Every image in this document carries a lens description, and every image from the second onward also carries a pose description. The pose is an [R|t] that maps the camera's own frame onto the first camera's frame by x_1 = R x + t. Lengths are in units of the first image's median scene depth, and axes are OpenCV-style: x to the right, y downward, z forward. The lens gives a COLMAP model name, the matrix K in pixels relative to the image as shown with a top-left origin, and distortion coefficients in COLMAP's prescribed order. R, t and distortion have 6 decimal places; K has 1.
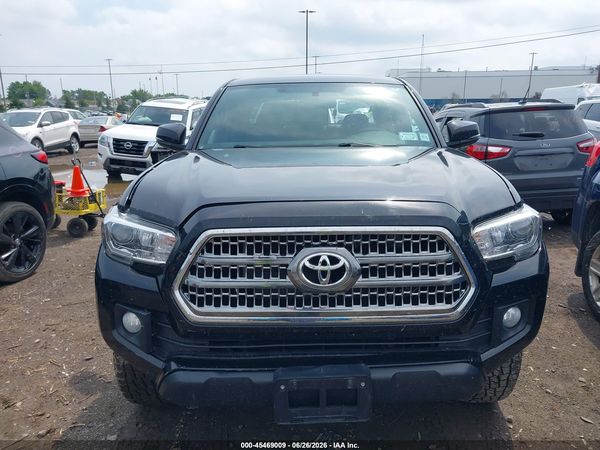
lens RADIAL K [[465.1, 0, 300.0], [0, 465.1, 225.0], [0, 0, 1]] dist [0.104639, -0.139276]
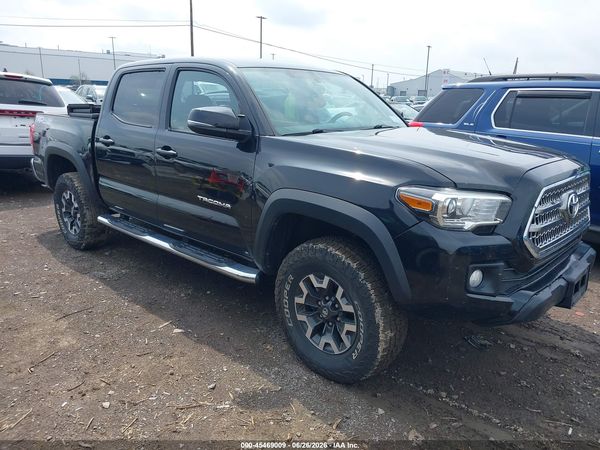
lens RADIAL K [[465.1, 0, 300.0], [0, 465.1, 225.0], [0, 0, 1]] dist [0.104639, -0.139276]
pose [[0.674367, -0.166601, 0.719356, -1.669630], [0.141518, 0.985316, 0.095529, -0.113424], [-0.724708, 0.037380, 0.688042, 0.561923]]
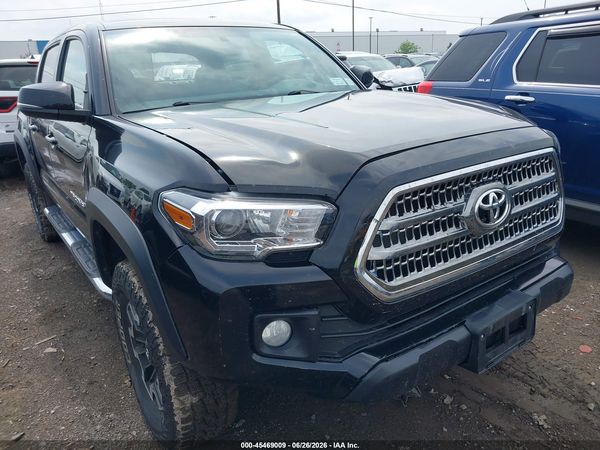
lens RADIAL K [[470.4, 0, 300.0], [0, 470.4, 225.0], [0, 0, 1]] dist [0.025113, 0.004547]
pose [[0.810969, -0.213087, 0.544907, -0.788198], [0.173471, 0.977015, 0.123892, -0.056385], [-0.558782, -0.005946, 0.829293, 0.397346]]
